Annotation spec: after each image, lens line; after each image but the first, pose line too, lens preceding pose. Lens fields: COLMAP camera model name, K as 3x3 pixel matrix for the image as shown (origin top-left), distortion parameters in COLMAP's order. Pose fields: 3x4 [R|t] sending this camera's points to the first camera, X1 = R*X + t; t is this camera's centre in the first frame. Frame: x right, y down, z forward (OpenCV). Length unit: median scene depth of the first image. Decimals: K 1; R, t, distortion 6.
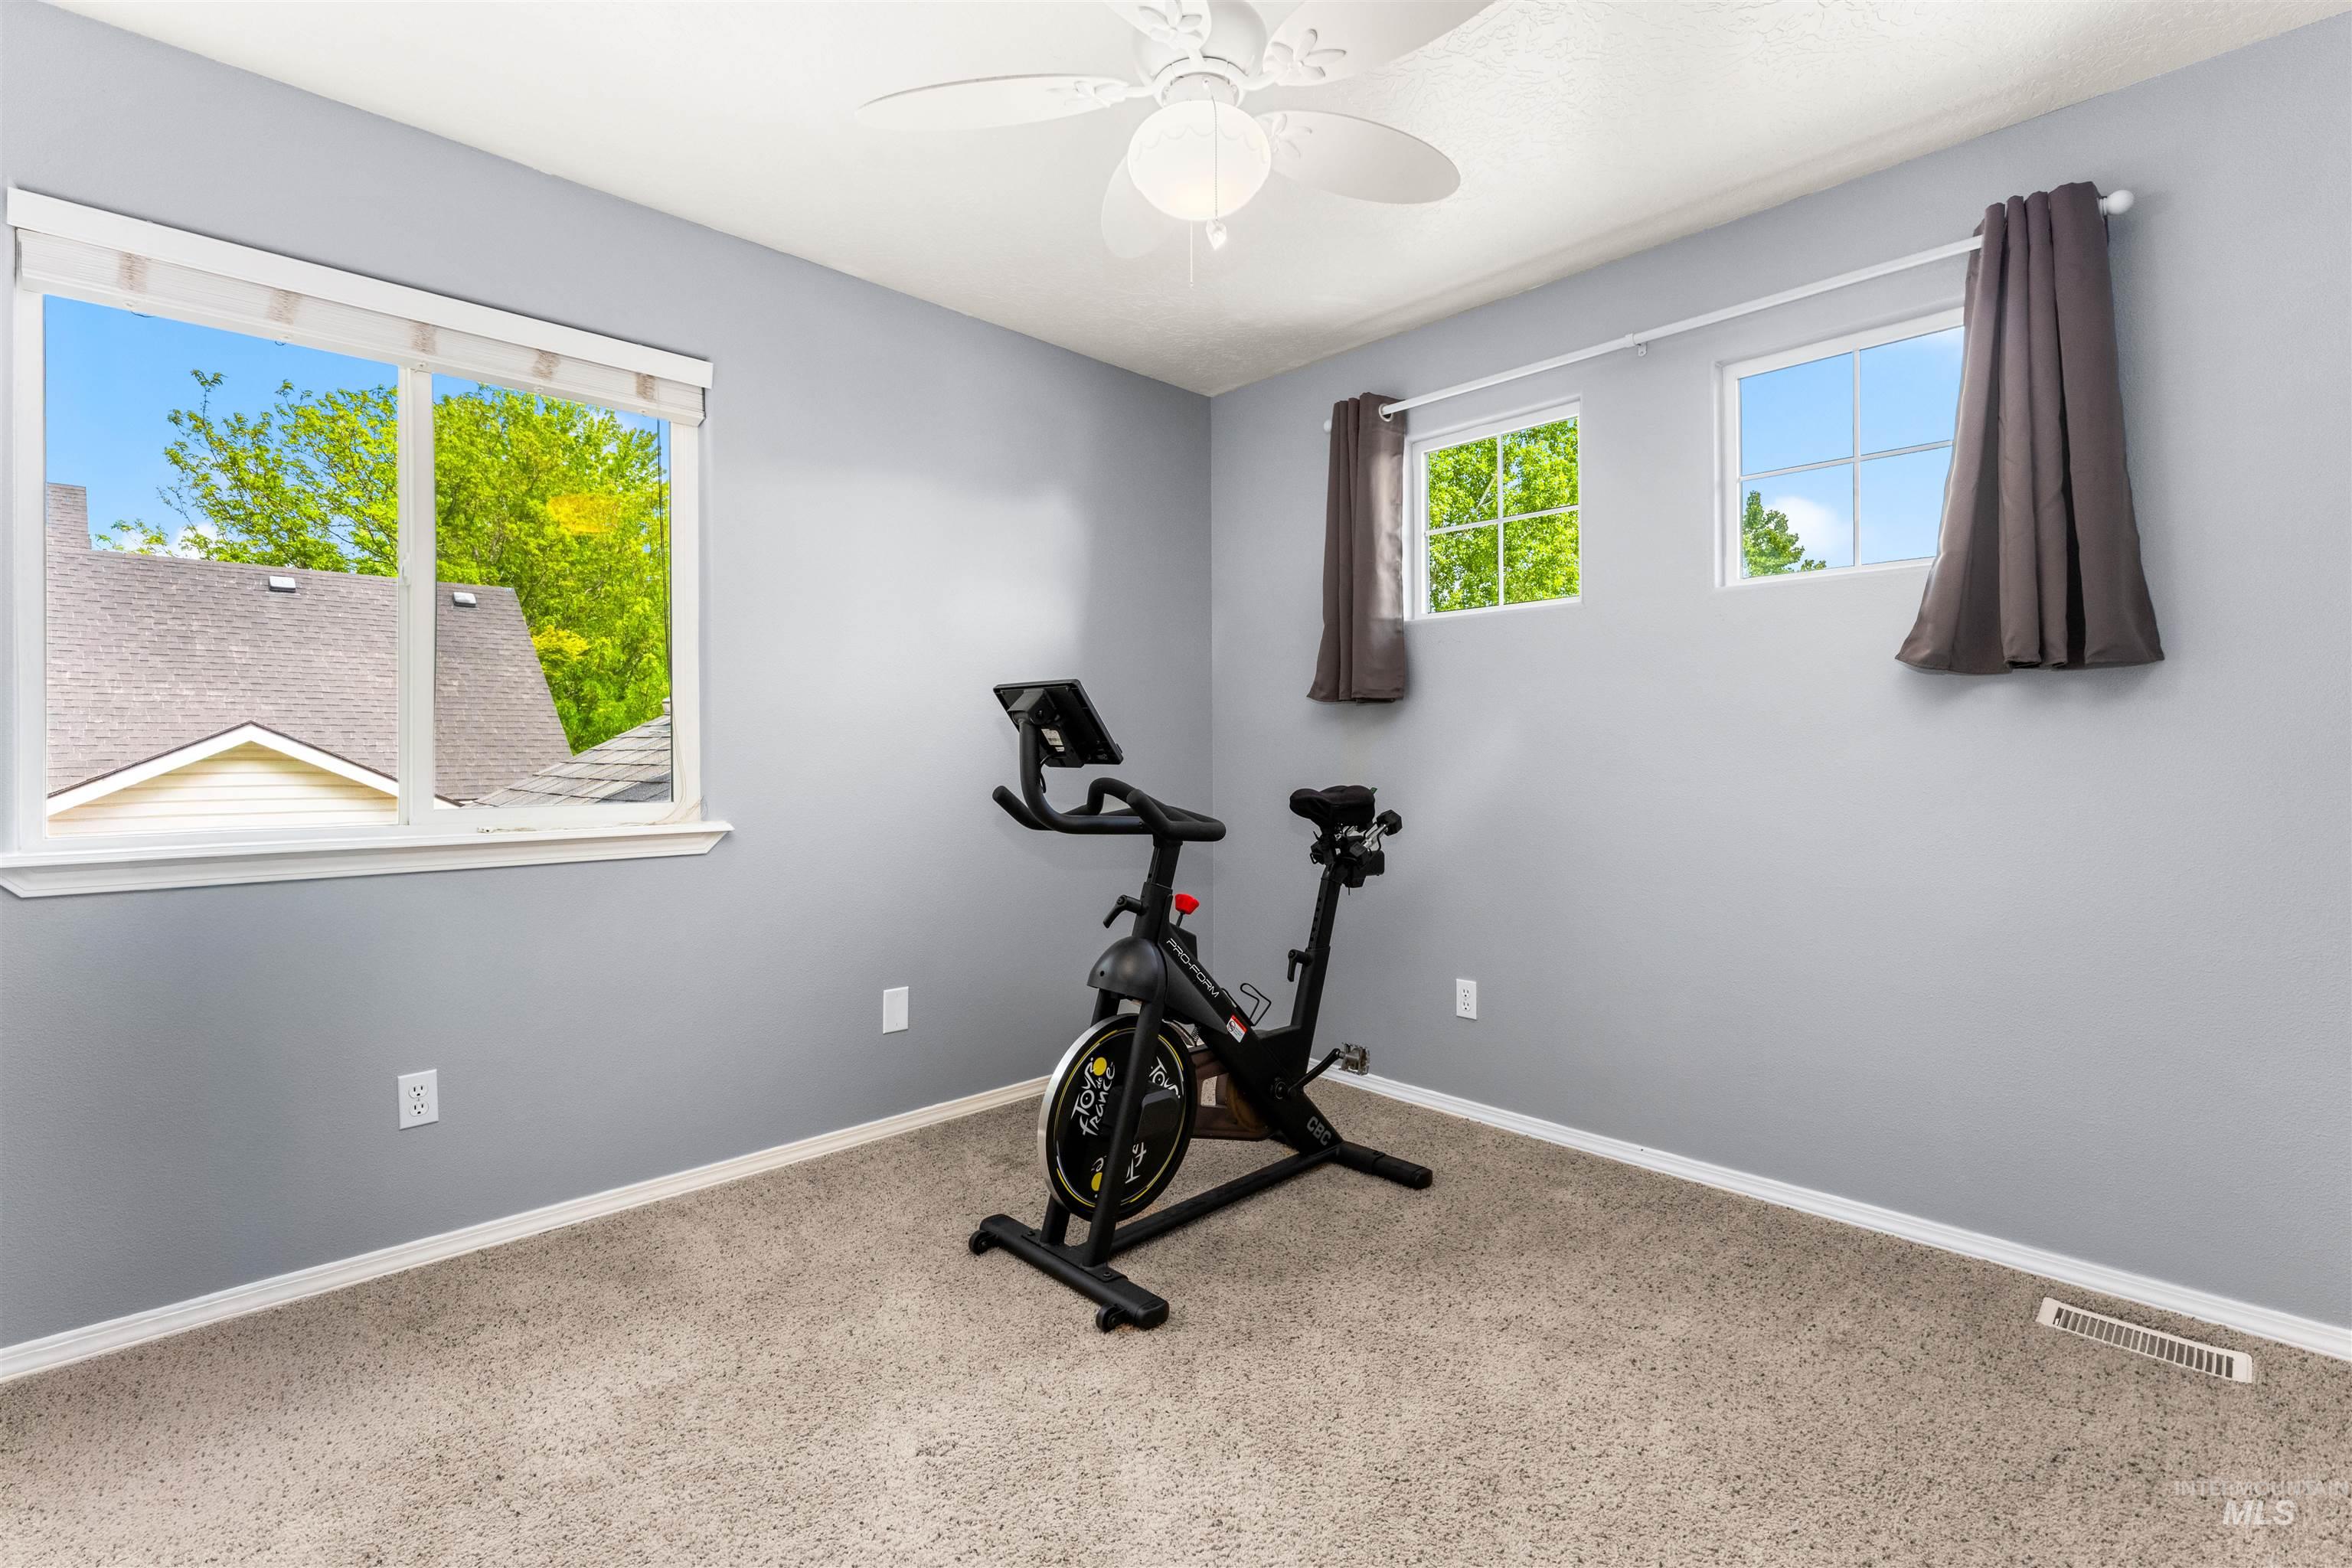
lens RADIAL K [[1057.8, 0, 1176.6], [0, 1057.8, 750.8], [0, 0, 1]] dist [-0.000469, -0.000106]
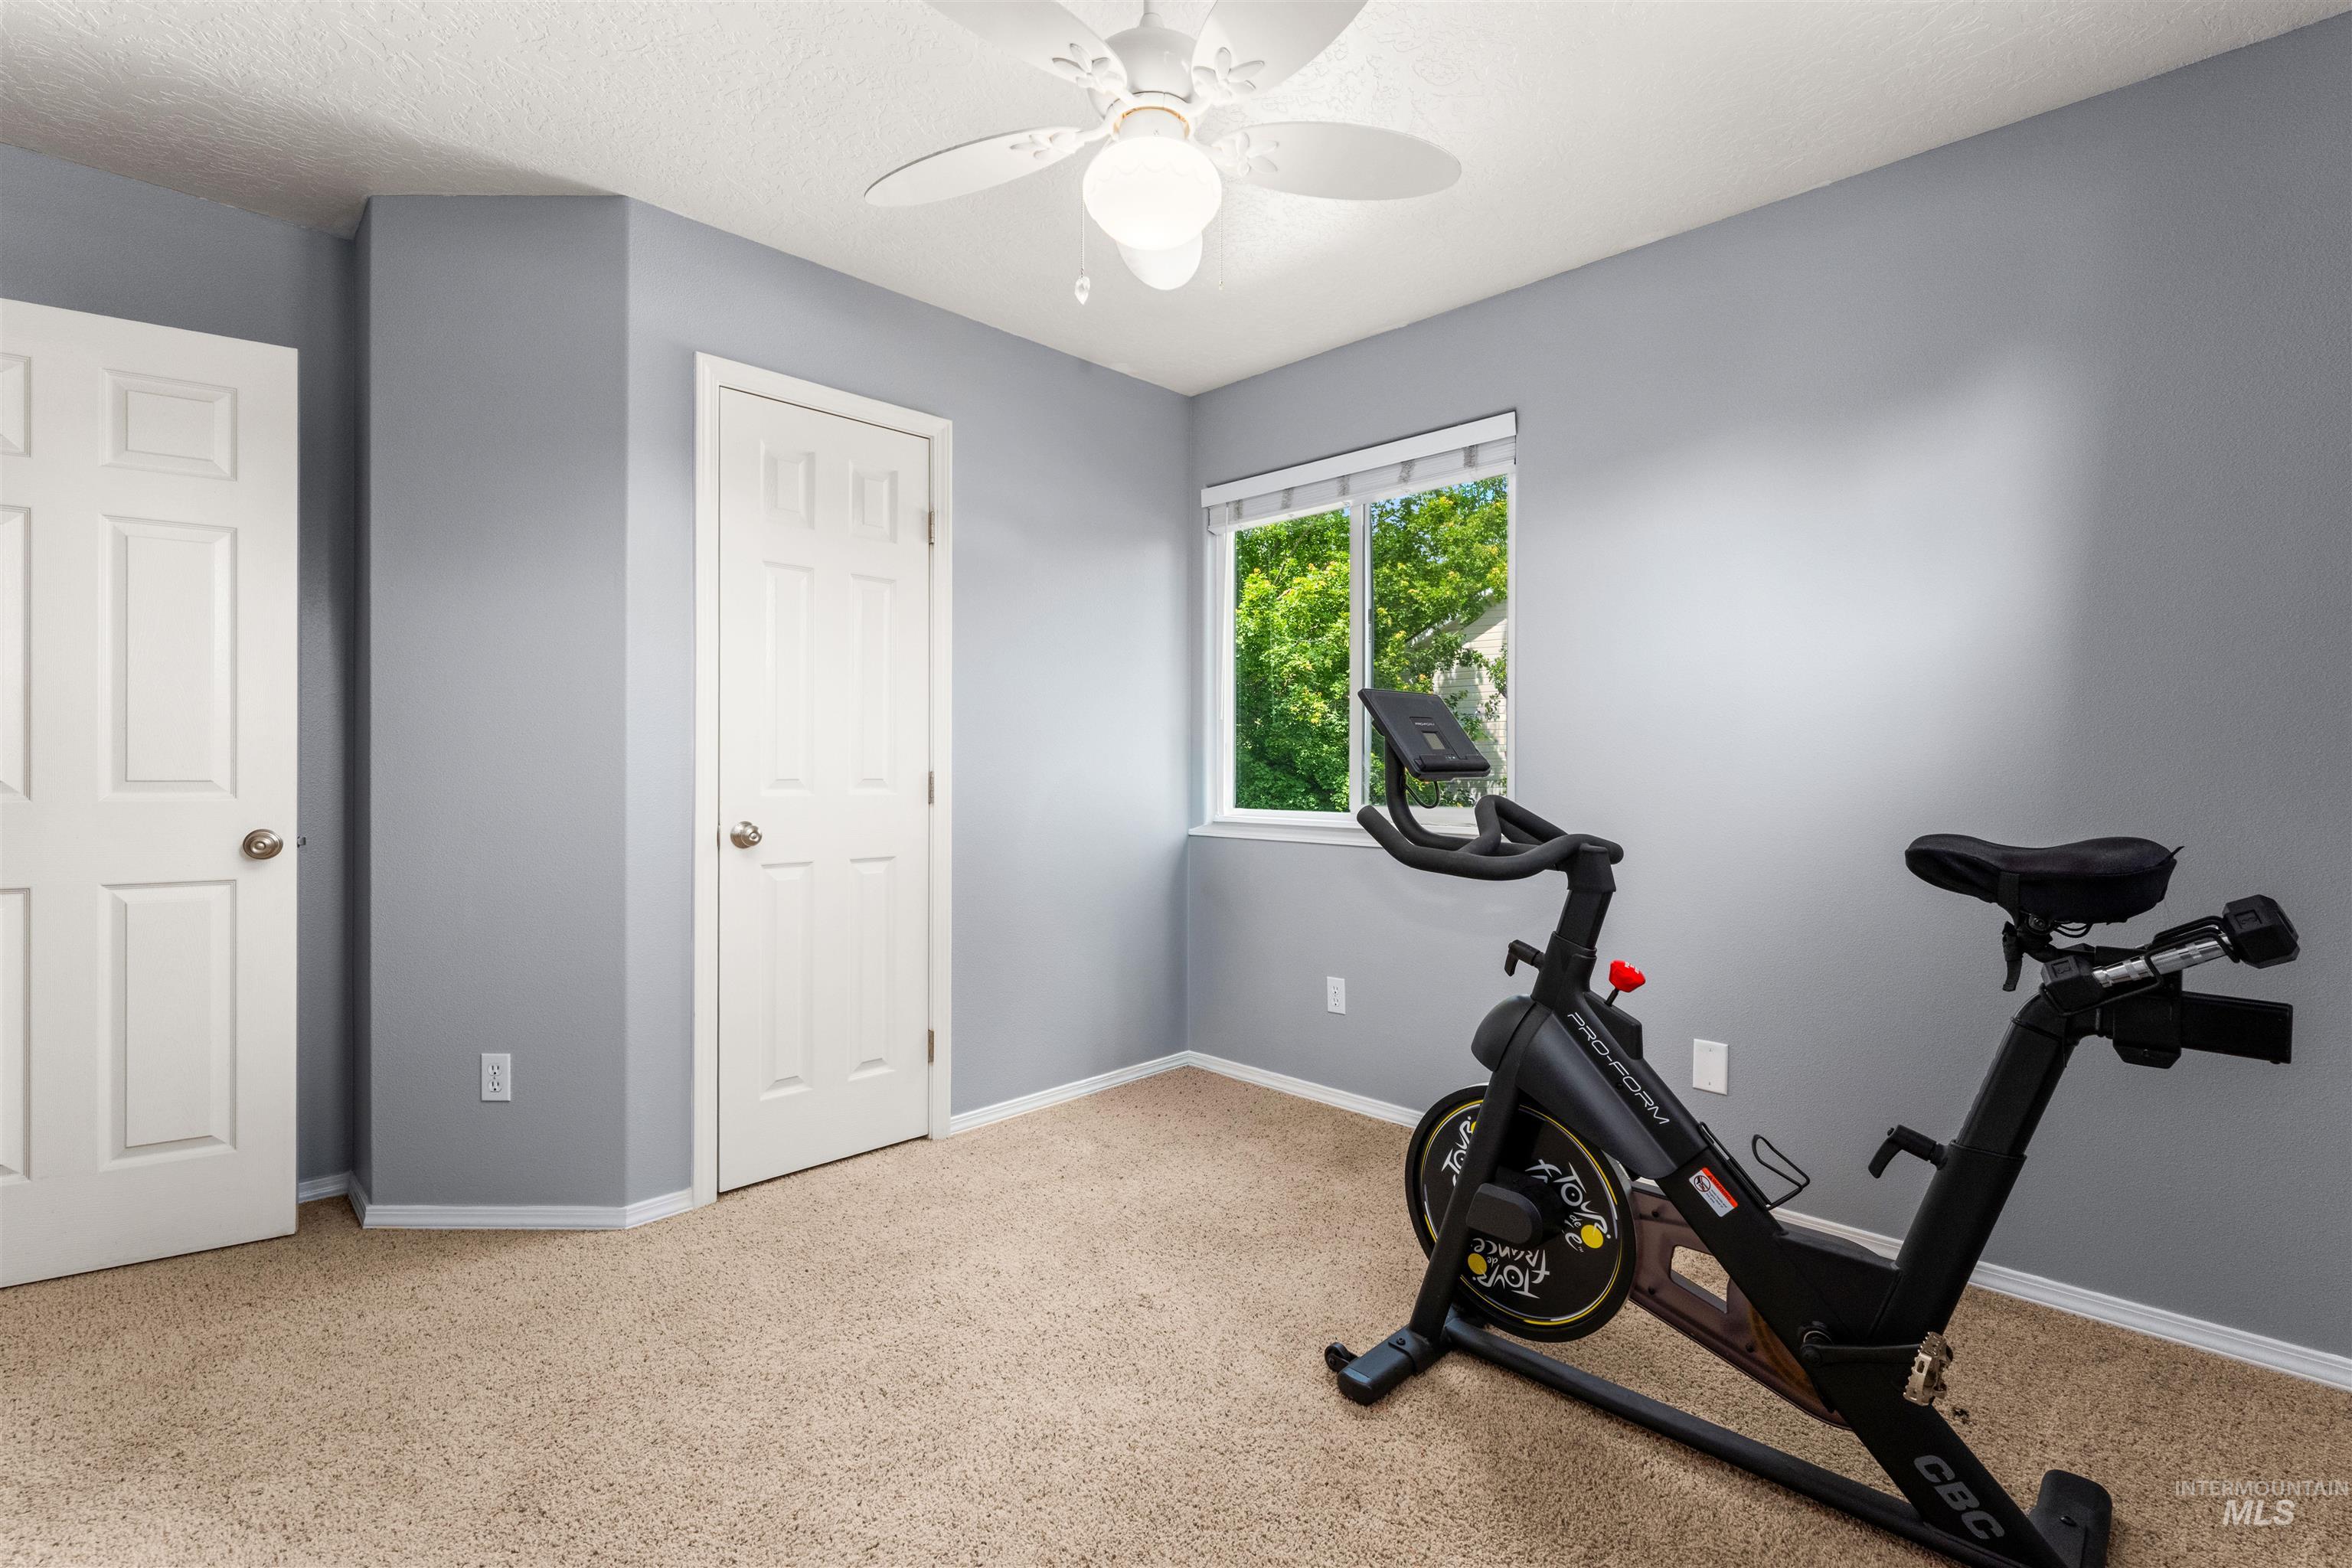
lens RADIAL K [[1050.2, 0, 1176.0], [0, 1050.2, 784.0], [0, 0, 1]] dist [-0.000892, -0.000119]
pose [[0.028506, 0.016885, -0.999451, 0.720311], [-0.000449, 0.999857, 0.016879, 0.002475], [0.999594, -0.000033, 0.028509, 0.686070]]
